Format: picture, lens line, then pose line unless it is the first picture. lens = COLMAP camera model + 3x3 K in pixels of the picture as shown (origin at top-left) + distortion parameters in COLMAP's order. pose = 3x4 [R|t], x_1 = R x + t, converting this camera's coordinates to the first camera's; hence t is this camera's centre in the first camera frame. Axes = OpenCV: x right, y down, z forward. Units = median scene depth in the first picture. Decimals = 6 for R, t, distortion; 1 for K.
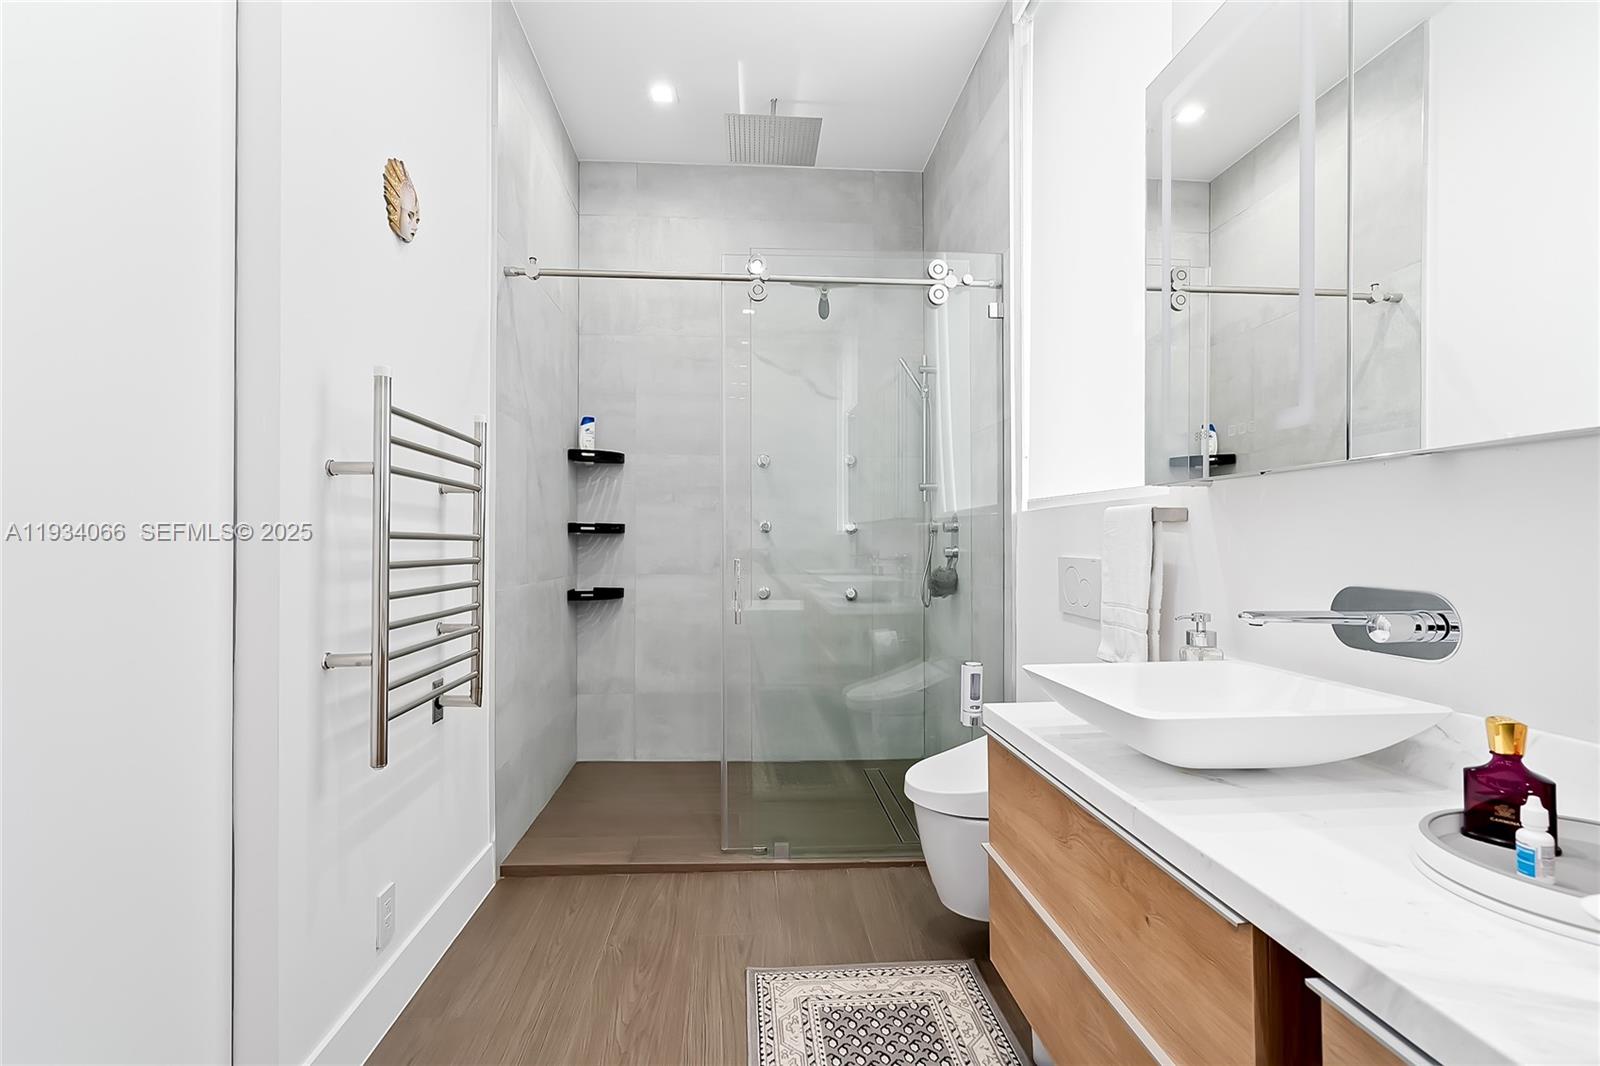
lens RADIAL K [[752.2, 0, 783.1], [0, 752.2, 543.5], [0, 0, 1]] dist [-0.006097, 0.001606]
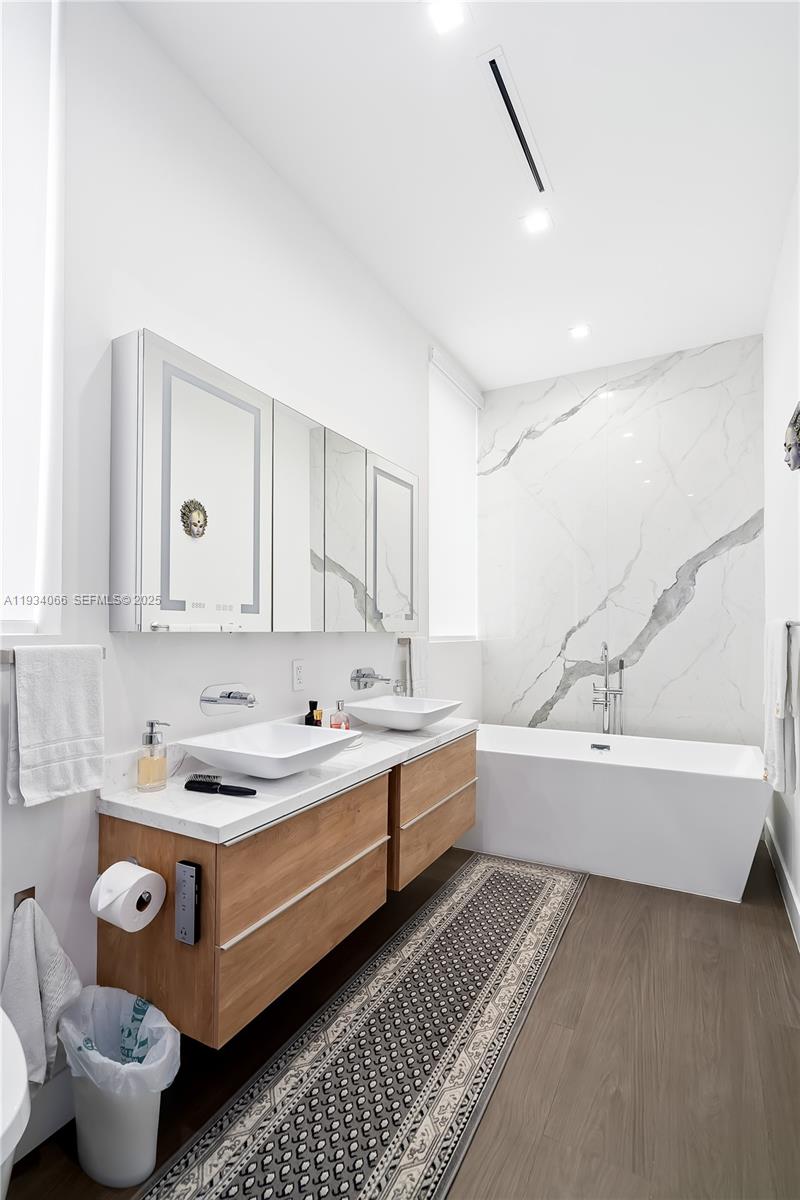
lens RADIAL K [[553.0, 0, 403.8], [0, 553.0, 611.0], [0, 0, 1]] dist [-0.020480, 0.000360]
pose [[-0.854510, 0.014654, 0.519228, -0.593021], [-0.000095, 0.999598, -0.028368, -0.127598], [-0.519435, -0.024290, -0.854165, 2.316780]]
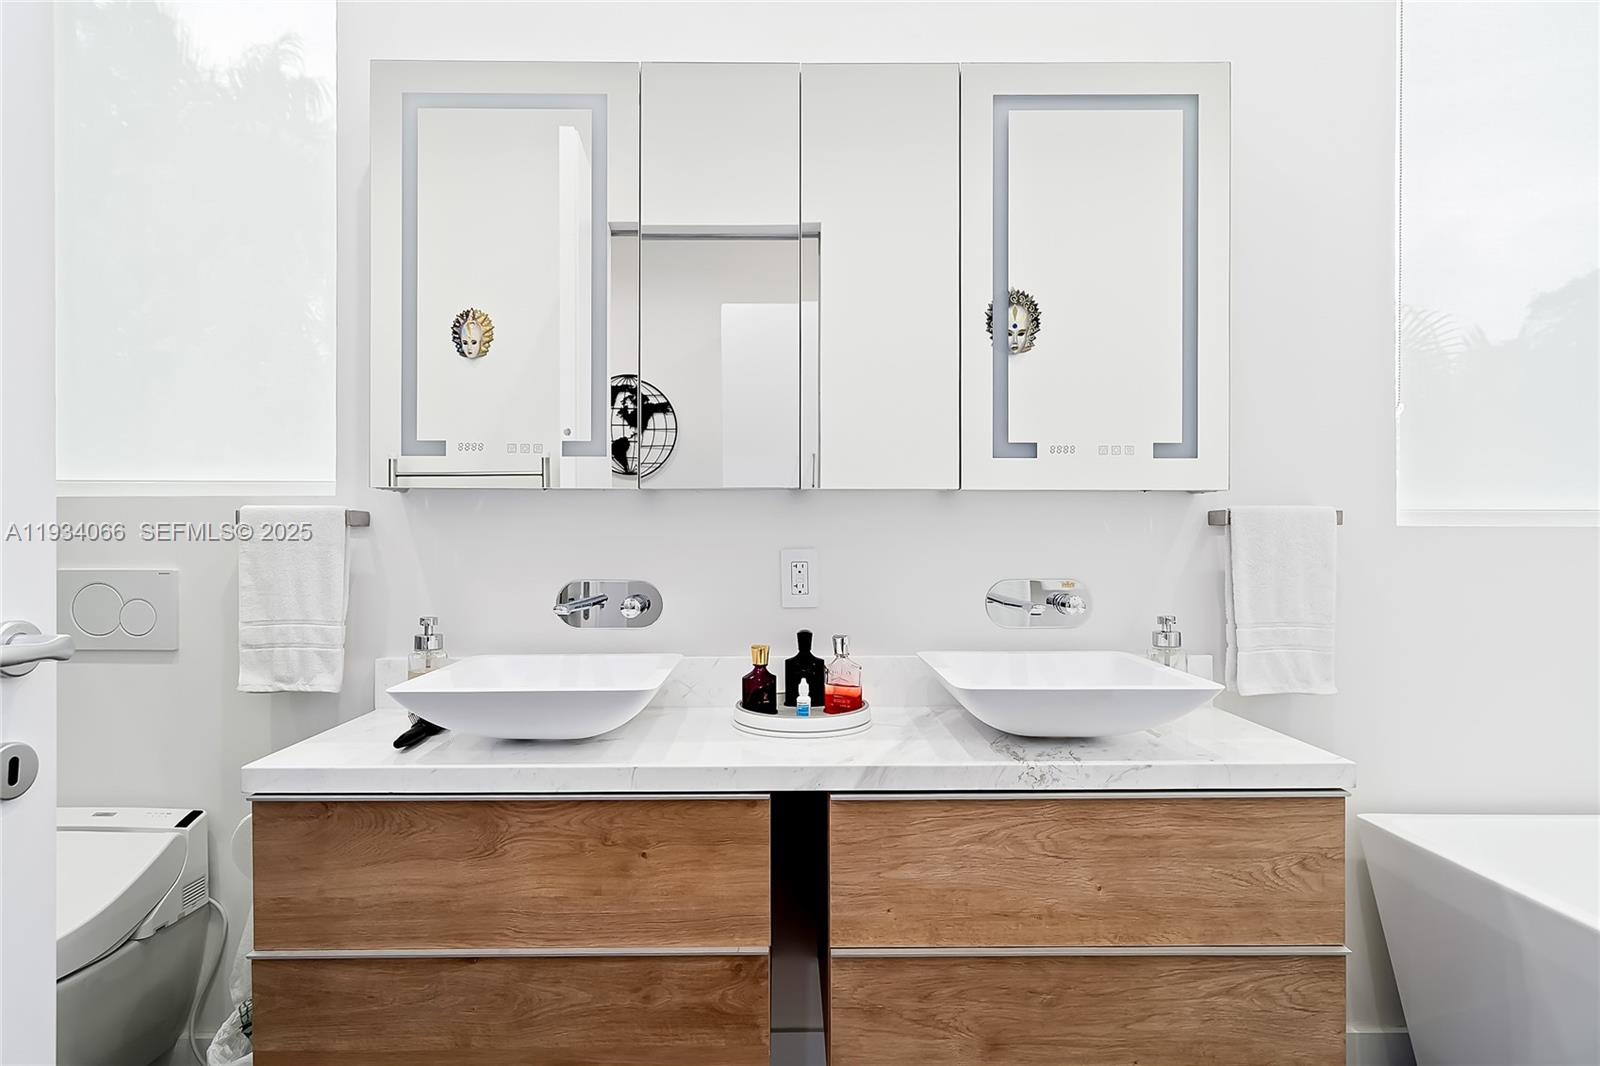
lens RADIAL K [[857.5, 0, 800.0], [0, 857.5, 533.0], [0, 0, 1]] dist [-0.000568, -0.000415]
pose [[0.045764, 0.009067, 0.998911, -0.823341], [0.005098, 0.999944, -0.009310, -0.012046], [-0.998939, 0.005519, 0.045716, 0.607437]]
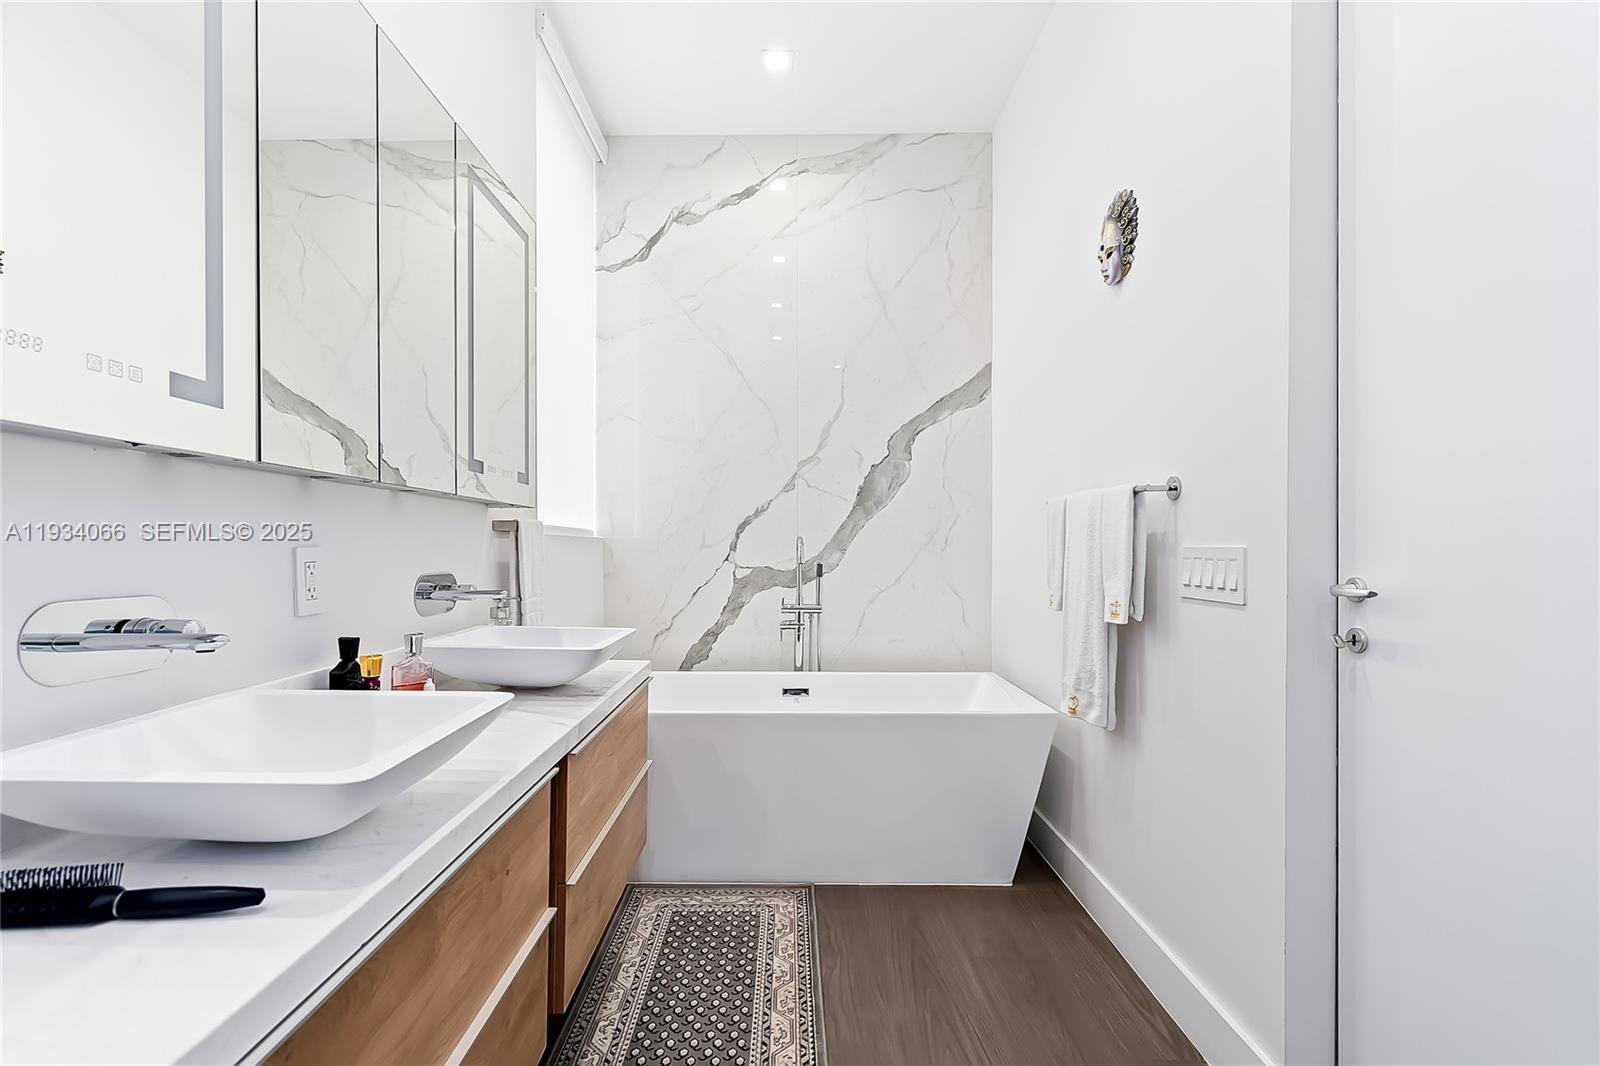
lens RADIAL K [[752.2, 0, 783.1], [0, 752.2, 543.5], [0, 0, 1]] dist [-0.006097, 0.001606]
pose [[-0.997745, -0.002036, 0.067082, -0.010343], [-0.002027, 0.999998, 0.000197, -0.003296], [-0.067082, 0.000060, -0.997747, 1.903306]]
